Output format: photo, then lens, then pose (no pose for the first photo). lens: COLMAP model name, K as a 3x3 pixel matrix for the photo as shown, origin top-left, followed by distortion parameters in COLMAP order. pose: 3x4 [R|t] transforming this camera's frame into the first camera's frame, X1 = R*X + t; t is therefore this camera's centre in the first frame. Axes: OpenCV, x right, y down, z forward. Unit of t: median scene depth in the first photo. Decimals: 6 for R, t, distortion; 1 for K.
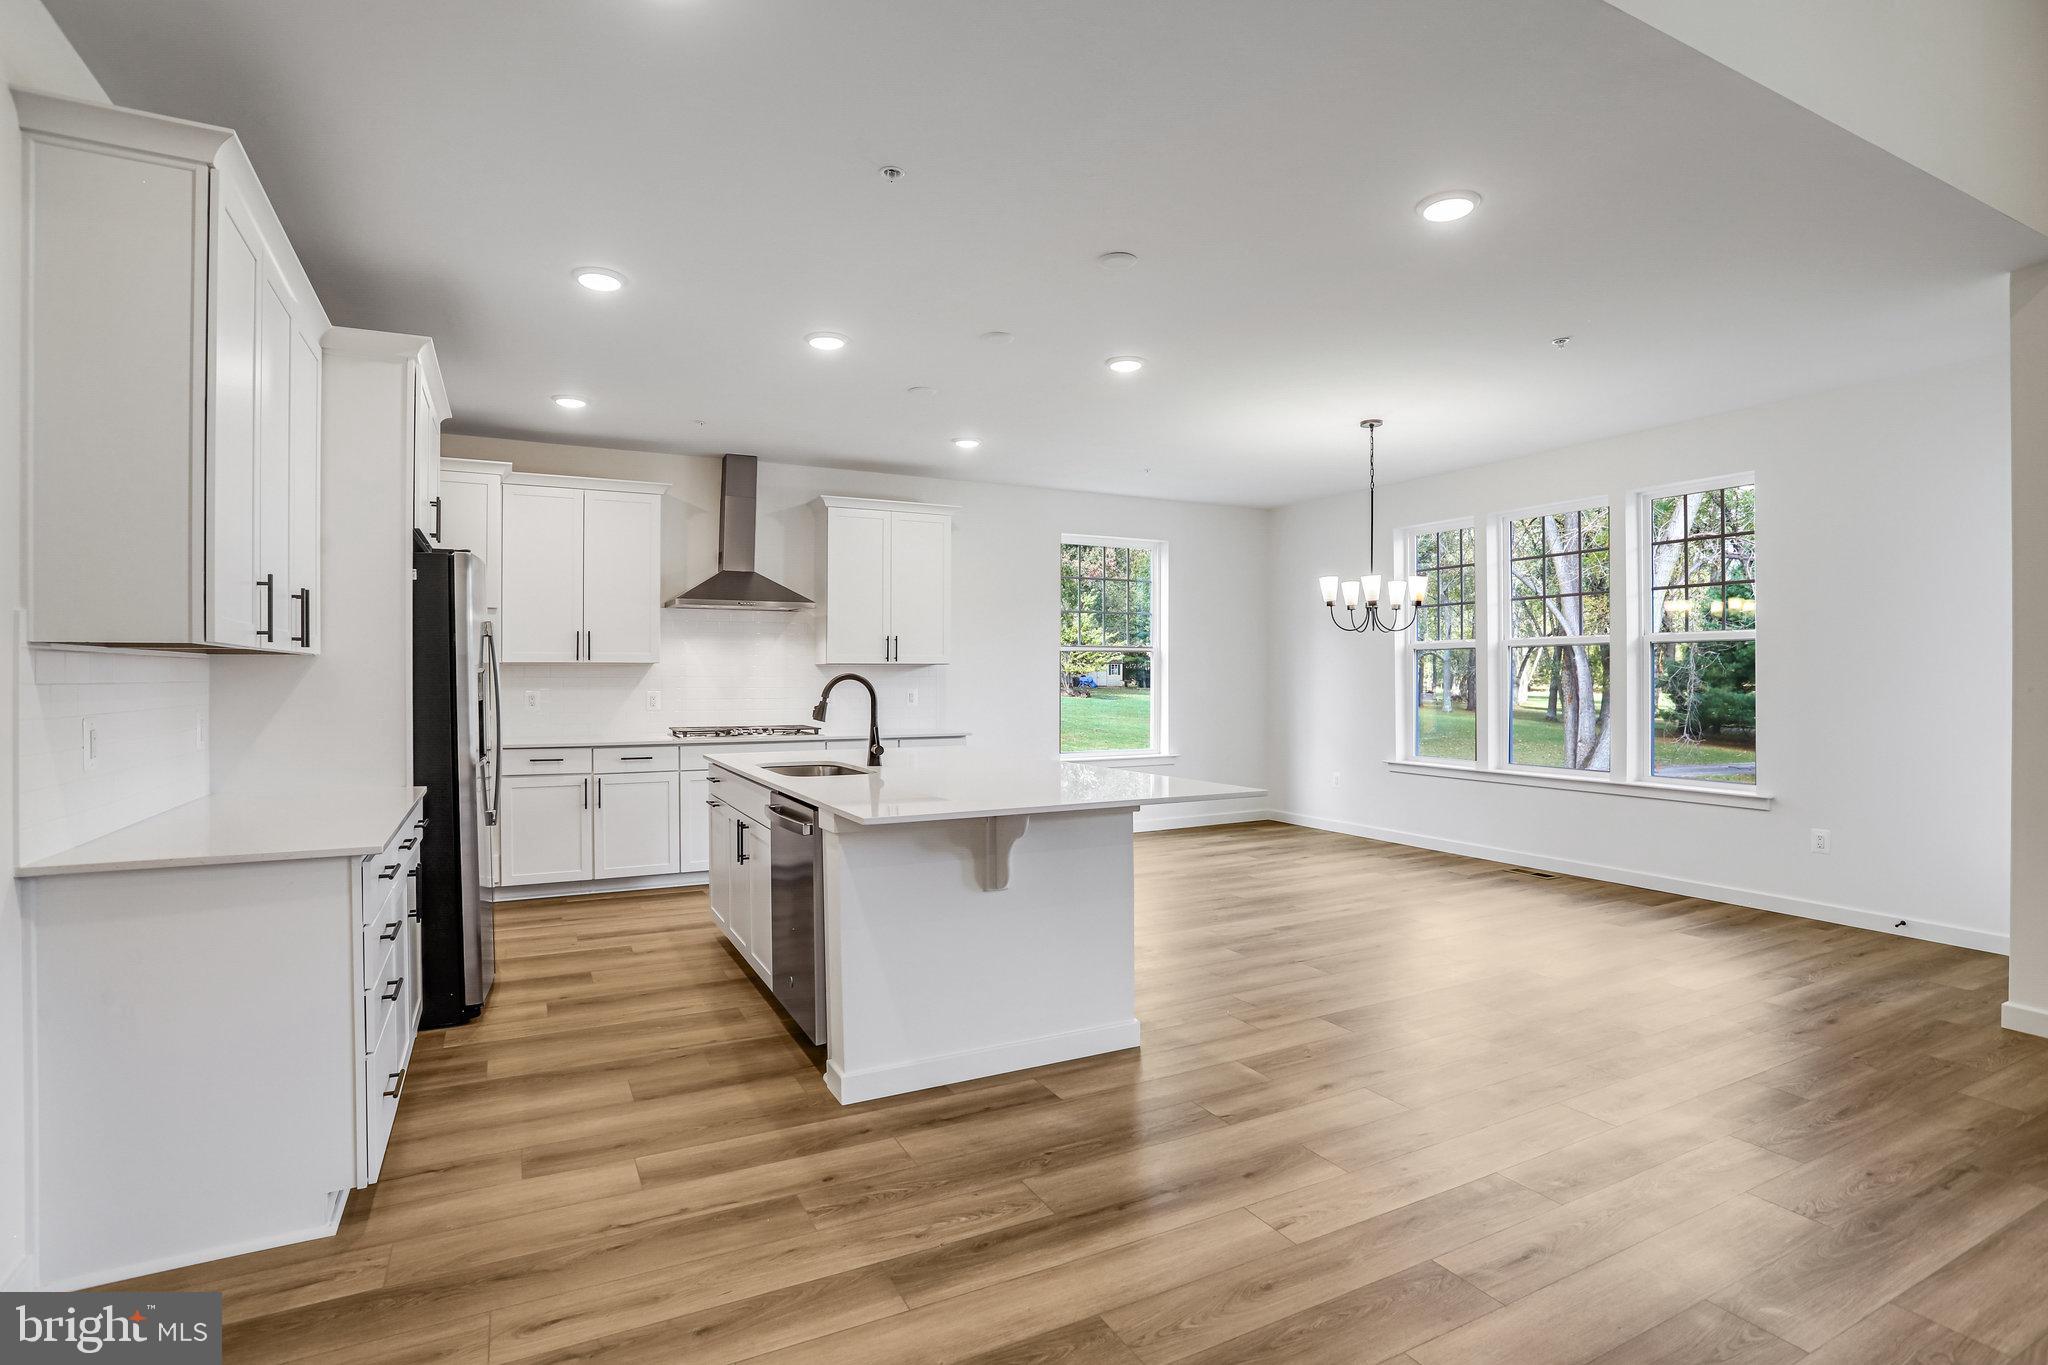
lens RADIAL K [[1008.4, 0, 1036.3], [0, 1008.4, 679.0], [0, 0, 1]] dist [-0.077319, 0.033864]
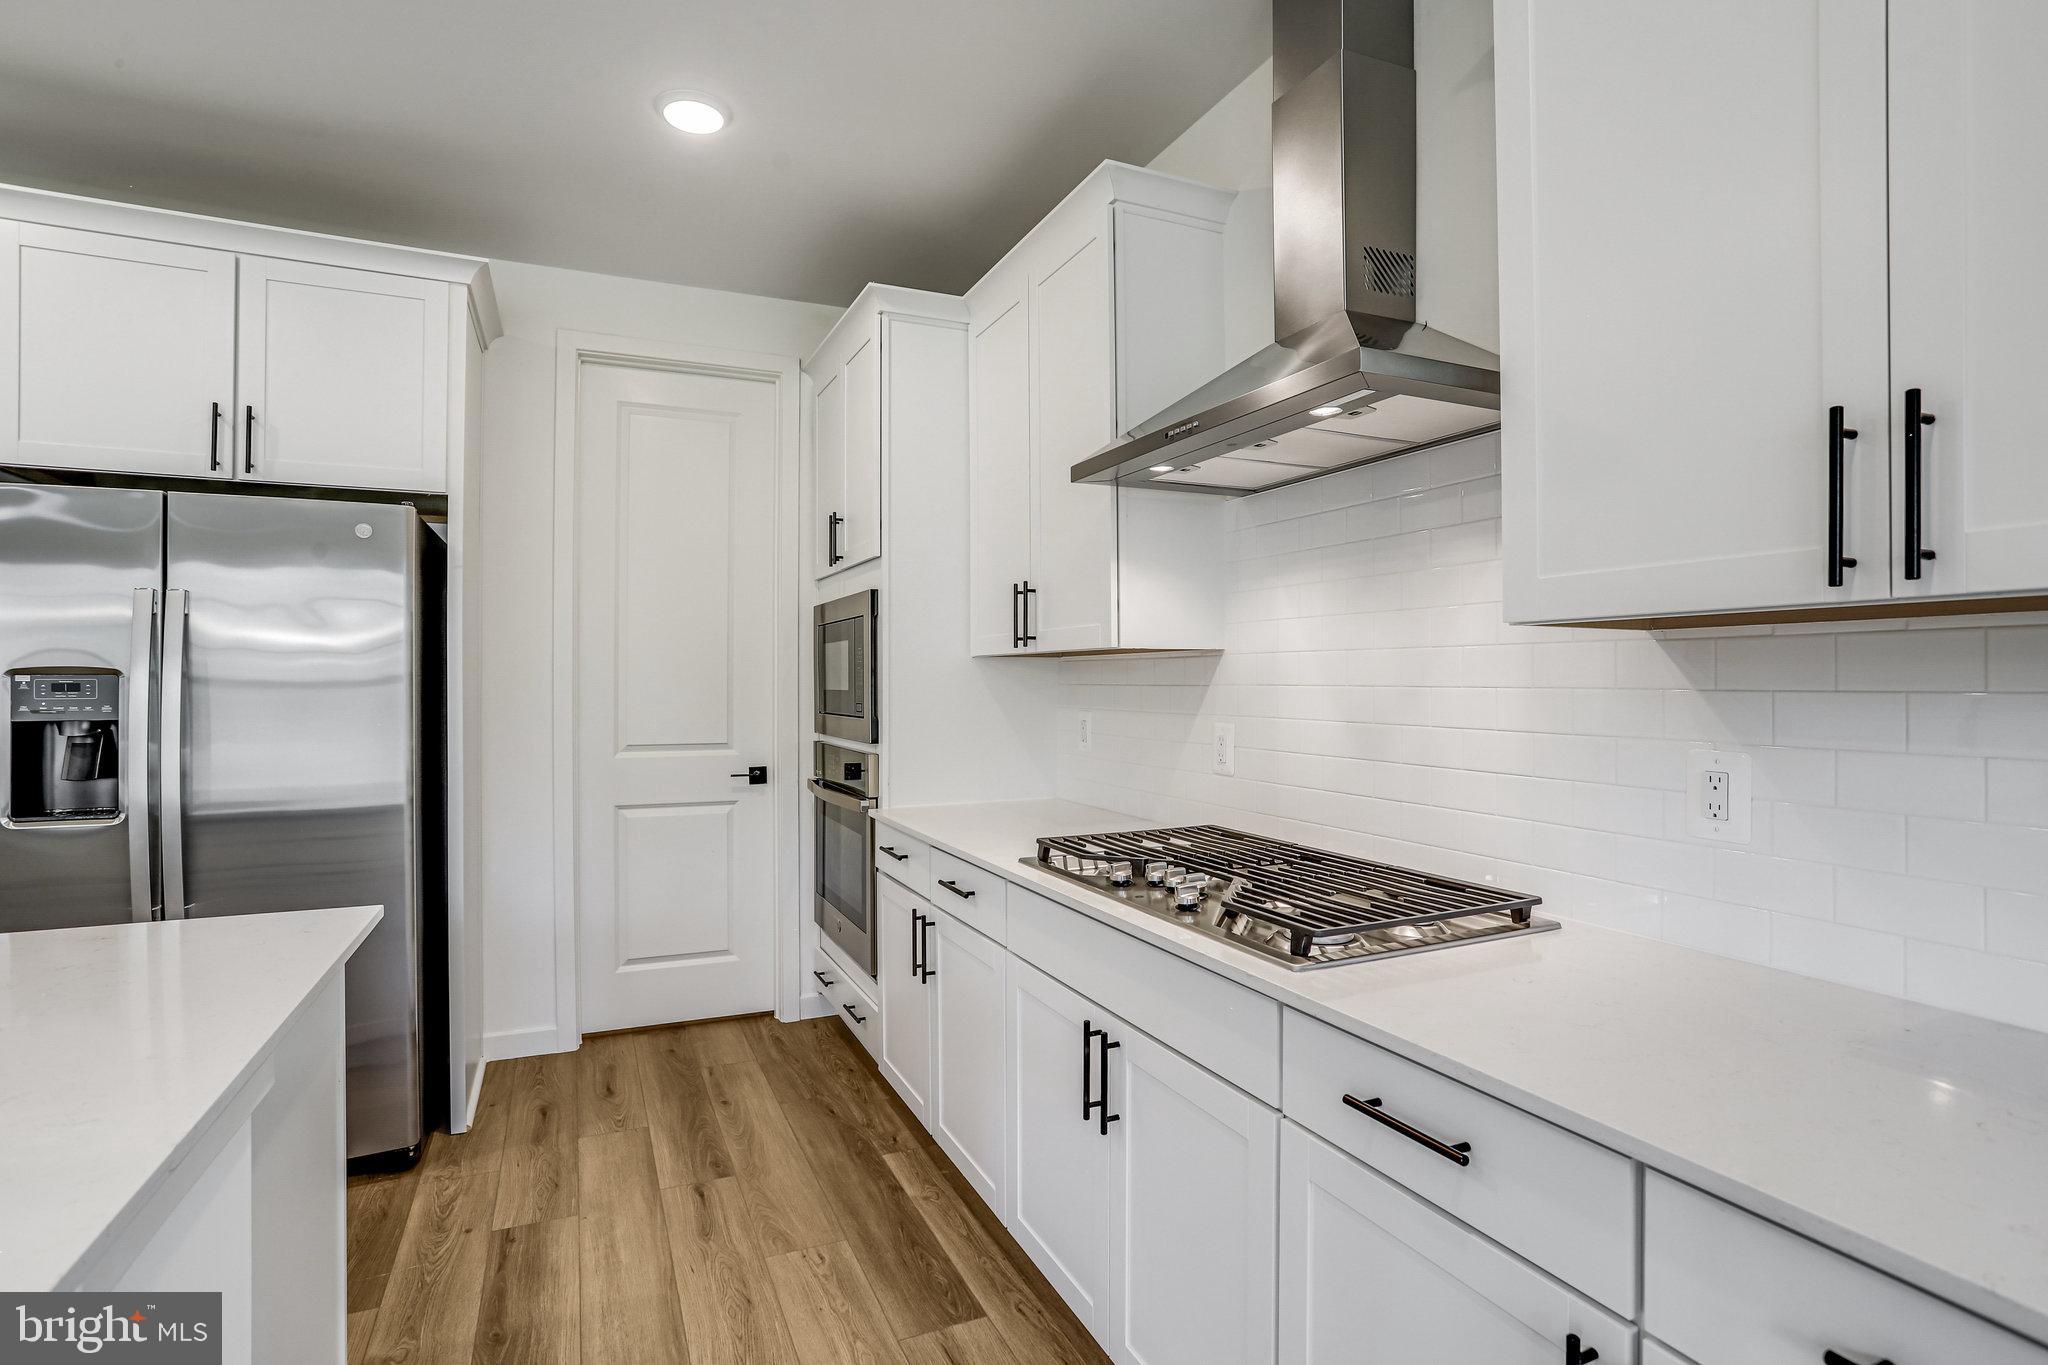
lens RADIAL K [[1008.4, 0, 1036.3], [0, 1008.4, 679.0], [0, 0, 1]] dist [-0.077319, 0.033864]
pose [[-0.055561, -0.004544, -0.998445, -0.002993], [-0.004744, 0.999980, -0.004287, -0.003395], [0.998444, 0.004499, -0.055582, 1.269831]]
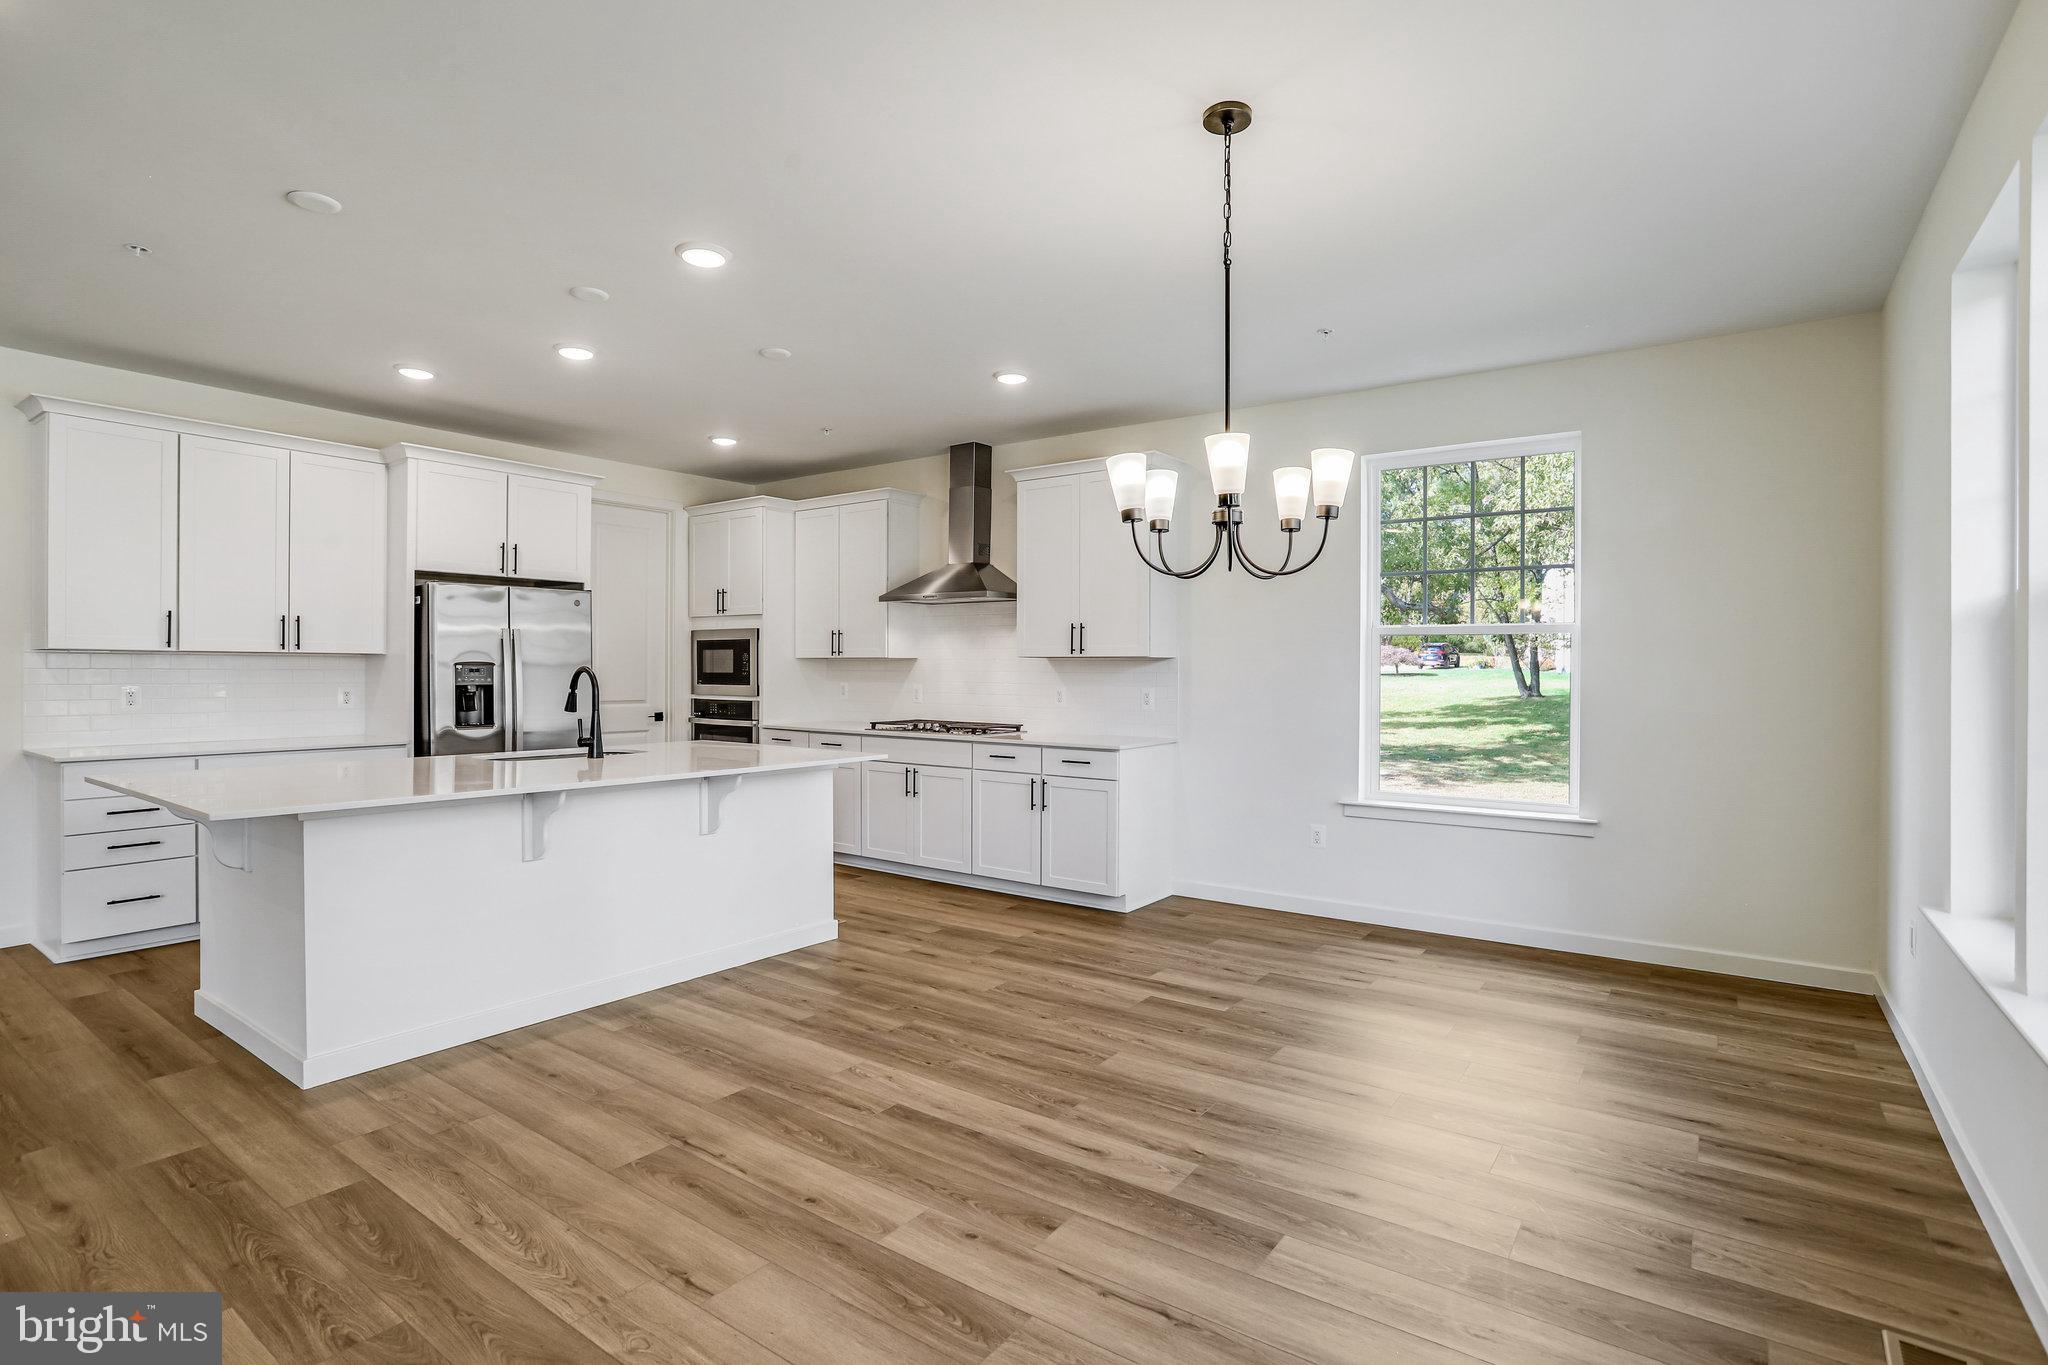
lens RADIAL K [[998.6, 0, 1033.2], [0, 998.6, 673.2], [0, 0, 1]] dist [-0.056074, 0.026527]
pose [[0.441369, 0.005301, -0.897310, 0.826496], [-0.009156, 0.999957, 0.001403, -0.003571], [0.897279, 0.007597, 0.441398, 0.860382]]
